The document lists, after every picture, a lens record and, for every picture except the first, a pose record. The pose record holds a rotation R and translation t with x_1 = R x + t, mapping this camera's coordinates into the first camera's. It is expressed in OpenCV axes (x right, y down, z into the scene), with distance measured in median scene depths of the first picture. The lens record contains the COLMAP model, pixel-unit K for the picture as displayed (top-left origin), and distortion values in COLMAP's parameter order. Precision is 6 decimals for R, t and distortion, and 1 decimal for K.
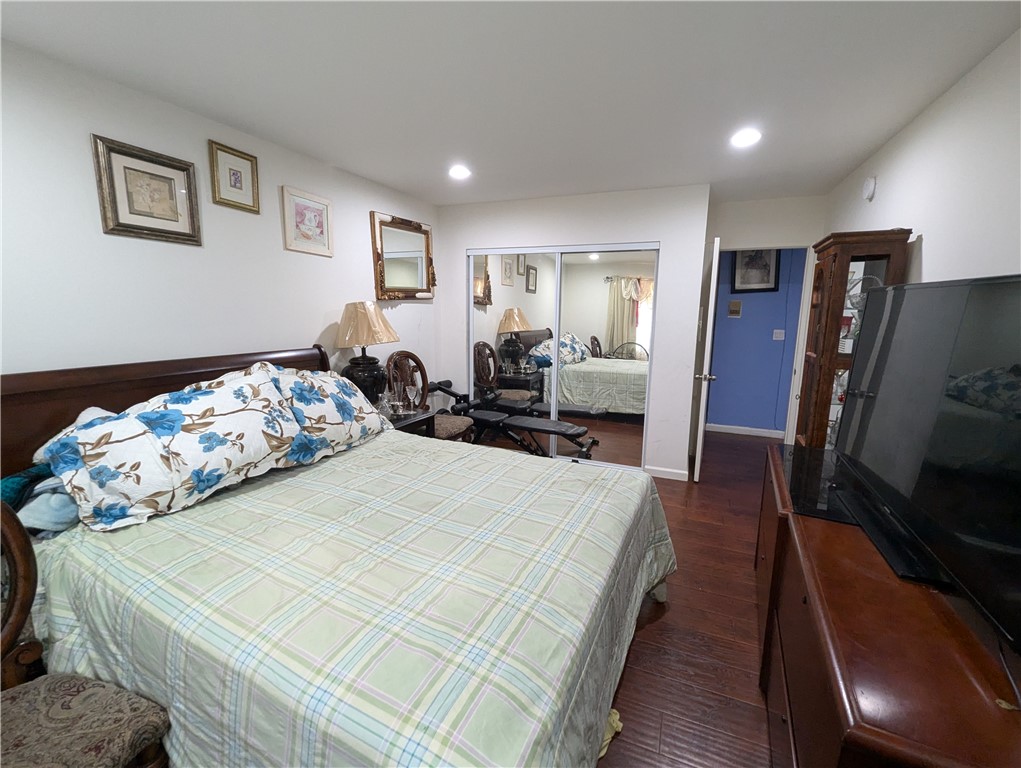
lens RADIAL K [[425.6, 0, 518.0], [0, 425.6, 386.4], [0, 0, 1]] dist [-0.000996, 0.000023]
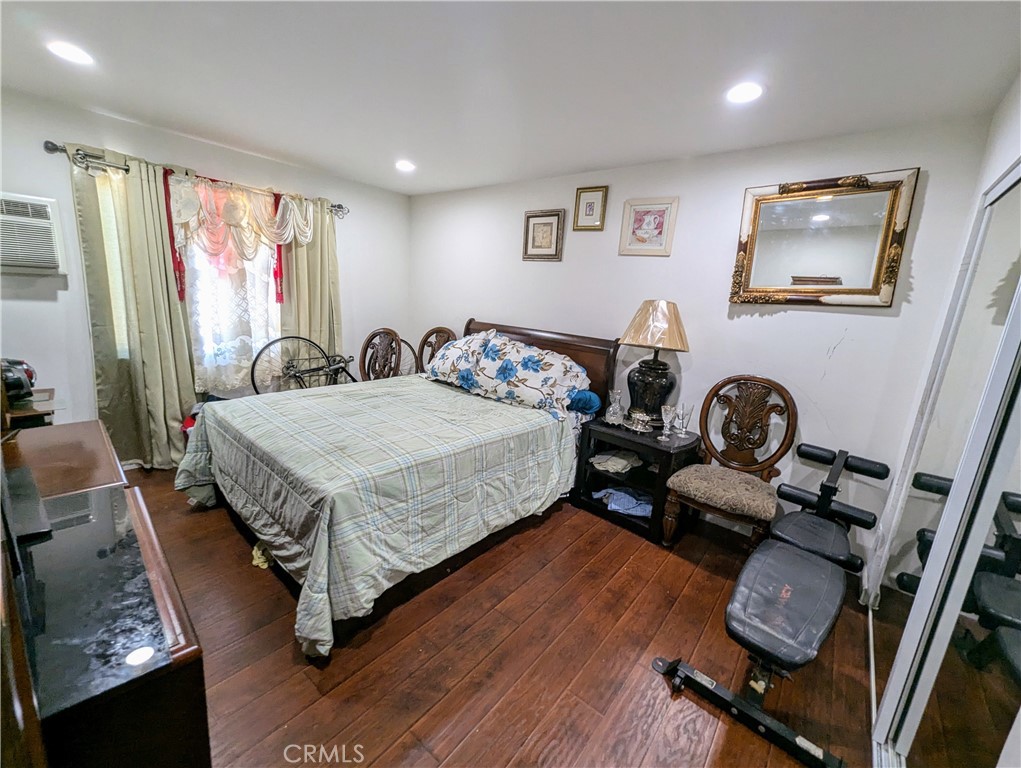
lens RADIAL K [[425.6, 0, 518.0], [0, 425.6, 386.4], [0, 0, 1]] dist [-0.000996, 0.000023]
pose [[-0.281958, 0.172715, -0.943753, 0.831343], [-0.243757, 0.938490, 0.244578, -0.236319], [0.927945, 0.299007, -0.222514, 1.307050]]
